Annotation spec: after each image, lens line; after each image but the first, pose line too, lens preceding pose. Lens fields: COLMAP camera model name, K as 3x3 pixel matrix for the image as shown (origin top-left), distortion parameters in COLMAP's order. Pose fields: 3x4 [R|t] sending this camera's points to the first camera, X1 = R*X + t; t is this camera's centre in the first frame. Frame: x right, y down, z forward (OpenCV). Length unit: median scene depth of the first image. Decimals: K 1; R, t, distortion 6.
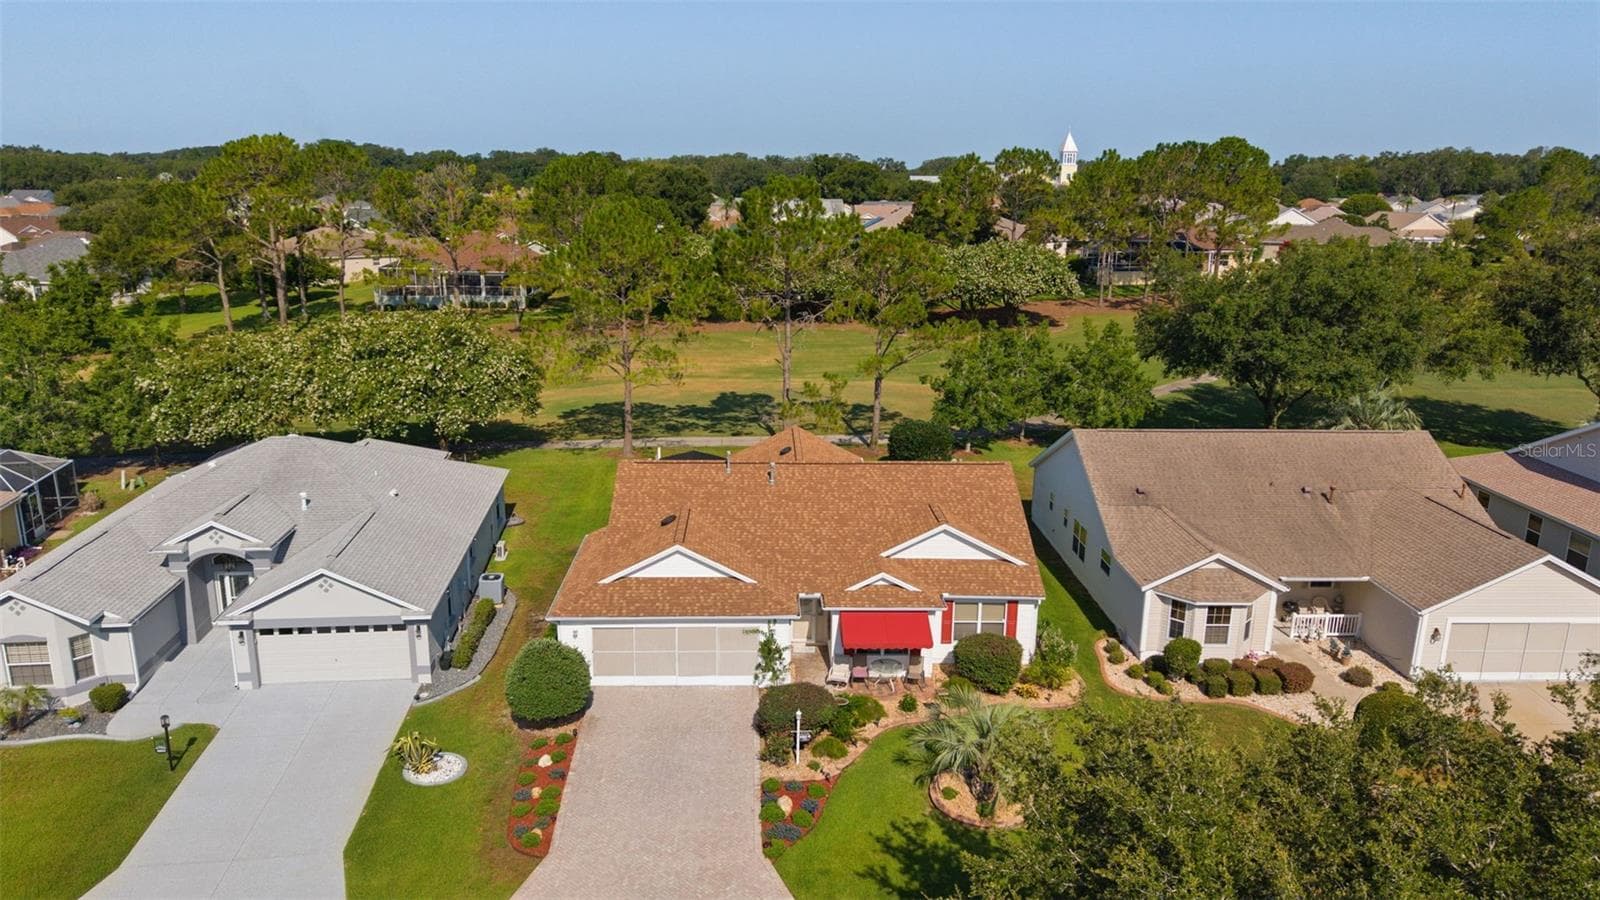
lens RADIAL K [[1077.1, 0, 800.0], [0, 1077.1, 450.0], [0, 0, 1]] dist [0.031666, -0.040039]
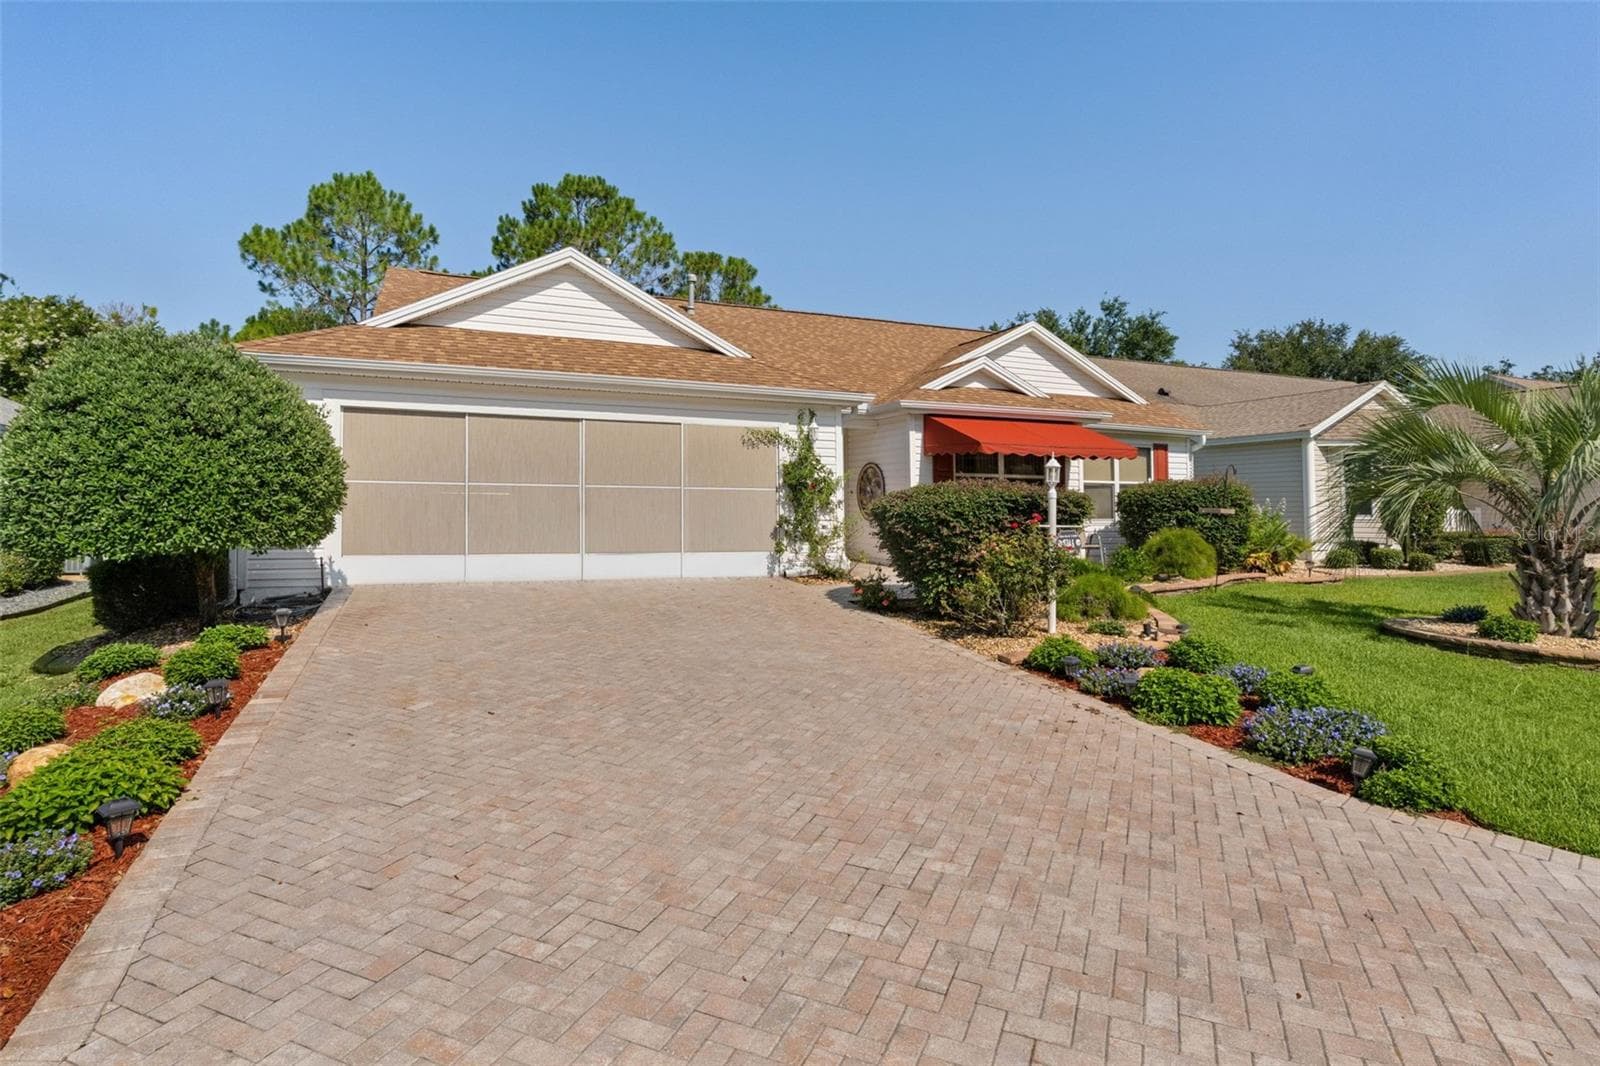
lens RADIAL K [[856.6, 0, 801.5], [0, 856.6, 484.3], [0, 0, 1]] dist [-0.003013, -0.000038]
pose [[0.936341, 0.006846, 0.351025, -0.140184], [0.092090, 0.960015, -0.264367, 0.260032], [-0.338800, 0.279864, 0.898271, 0.655495]]
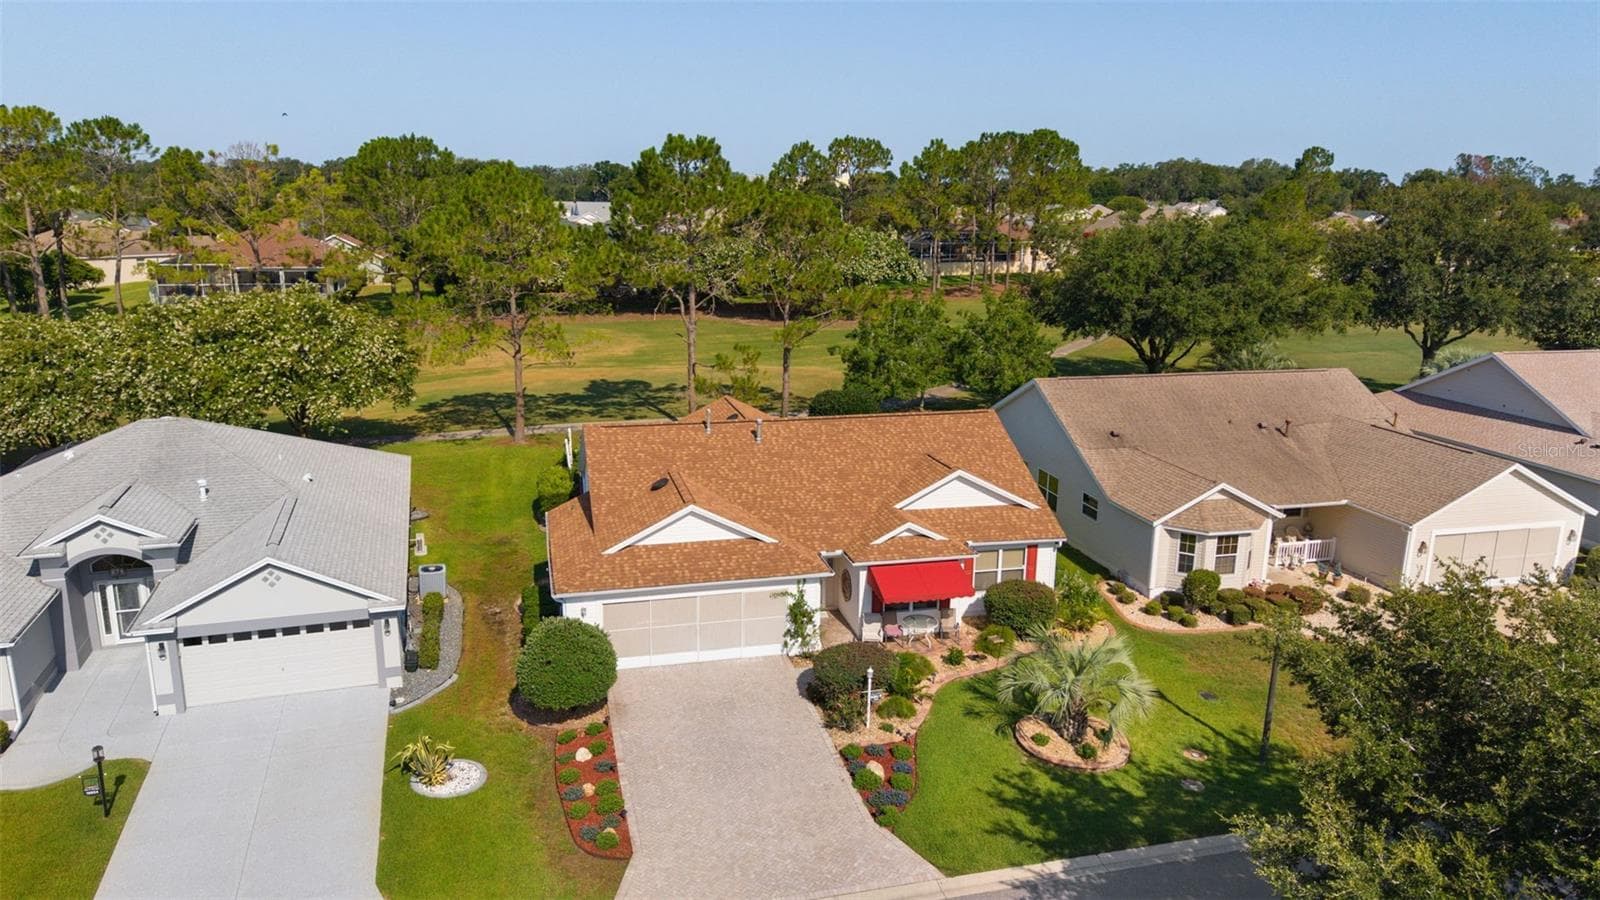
lens RADIAL K [[1077.1, 0, 800.0], [0, 1077.1, 450.0], [0, 0, 1]] dist [0.031666, -0.040039]
pose [[0.977652, -0.049665, 0.204277, -0.195364], [0.052351, 0.998599, -0.007765, 0.051528], [-0.203605, 0.018286, 0.978882, 0.099457]]
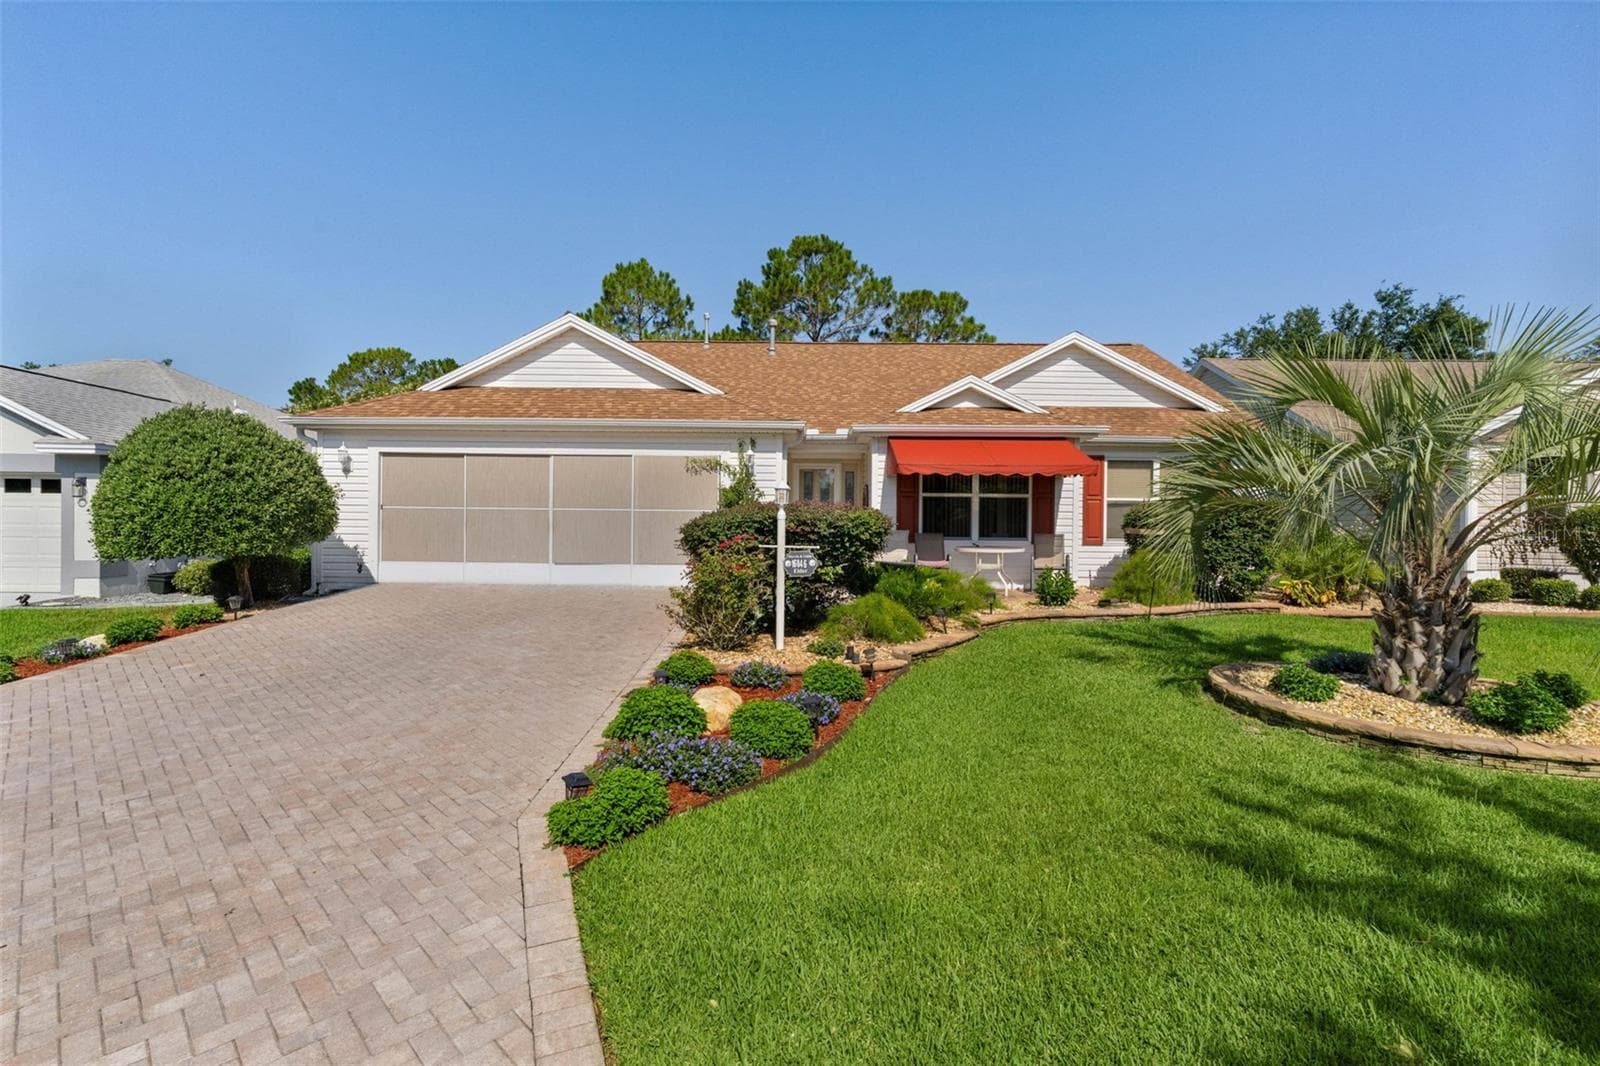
lens RADIAL K [[770.4, 0, 800.0], [0, 770.4, 533.0], [0, 0, 1]] dist [-0.000516, 0.000161]
pose [[0.998587, -0.000722, -0.053127, 0.014964], [-0.012293, 0.969638, -0.244237, 0.264536], [0.051691, 0.244545, 0.968259, 0.635967]]
